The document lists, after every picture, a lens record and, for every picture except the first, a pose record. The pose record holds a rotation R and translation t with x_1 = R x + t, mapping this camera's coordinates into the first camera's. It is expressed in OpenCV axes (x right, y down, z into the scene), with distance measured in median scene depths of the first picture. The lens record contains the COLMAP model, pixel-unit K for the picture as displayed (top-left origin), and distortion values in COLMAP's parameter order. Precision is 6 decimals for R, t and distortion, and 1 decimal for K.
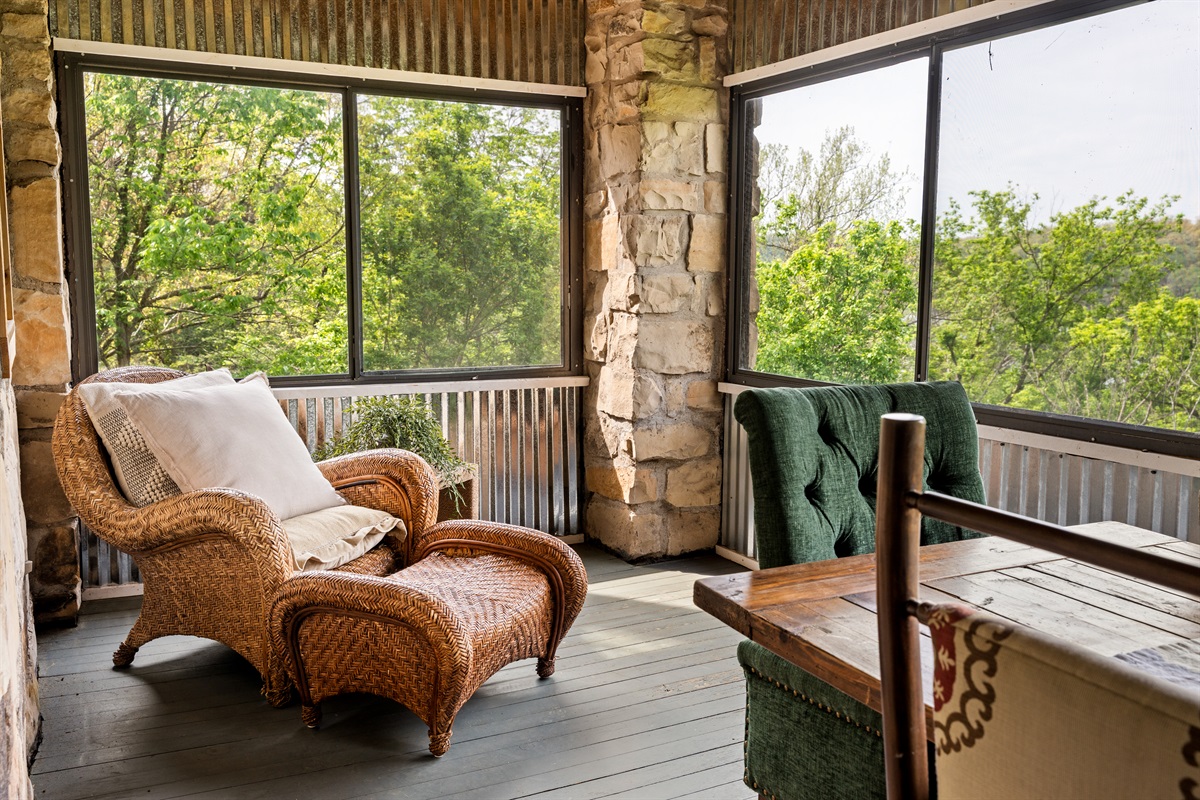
lens RADIAL K [[1068.7, 0, 600.0], [0, 1068.7, 400.0], [0, 0, 1]] dist [0.009647, 0.001108]
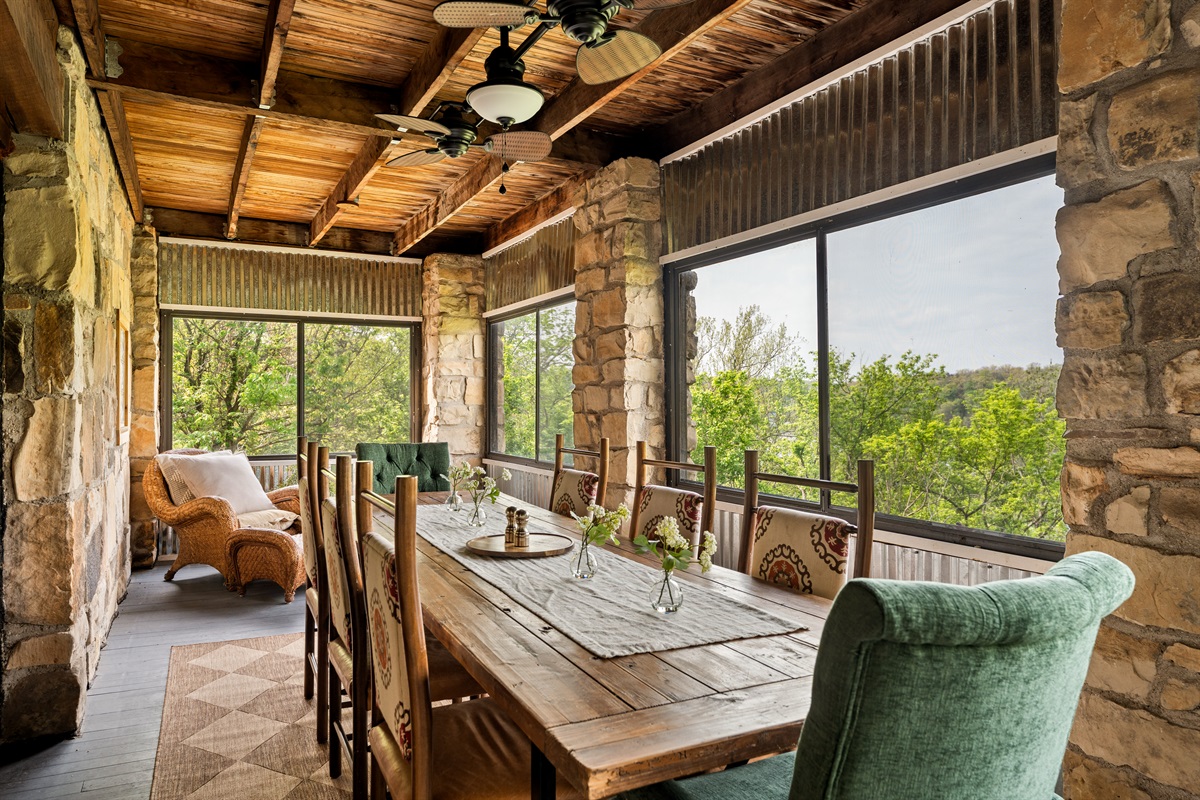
lens RADIAL K [[777.8, 0, 600.0], [0, 777.8, 400.0], [0, 0, 1]] dist [0.003311, 0.002236]
pose [[0.999973, -0.004964, 0.005451, 0.340080], [0.005616, 0.991911, -0.126808, 0.064395], [-0.004777, 0.126835, 0.991912, -0.505319]]
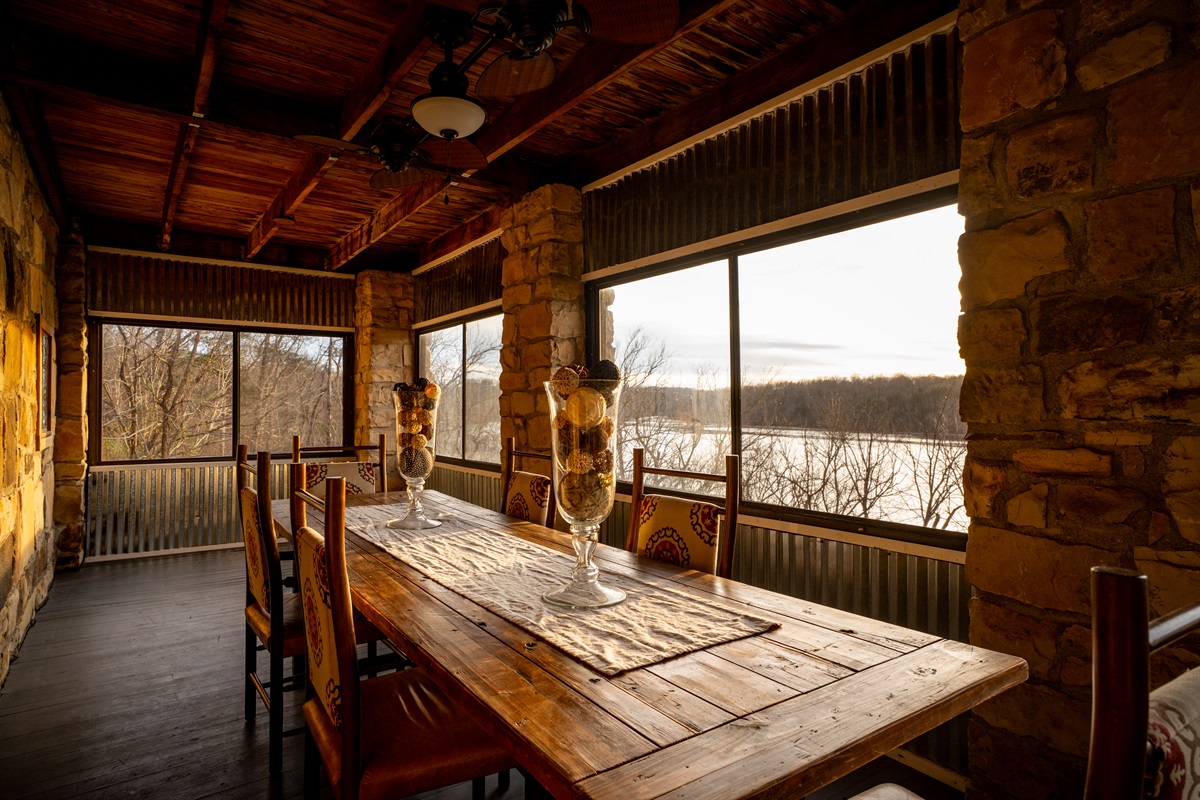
lens RADIAL K [[662.9, 0, 600.0], [0, 662.9, 400.0], [0, 0, 1]] dist [-0.041618, 0.053369]
pose [[0.989632, -0.004151, 0.143566, 0.313706], [0.023139, 0.991133, -0.130846, 0.054194], [-0.141750, 0.132811, 0.980953, -0.437049]]
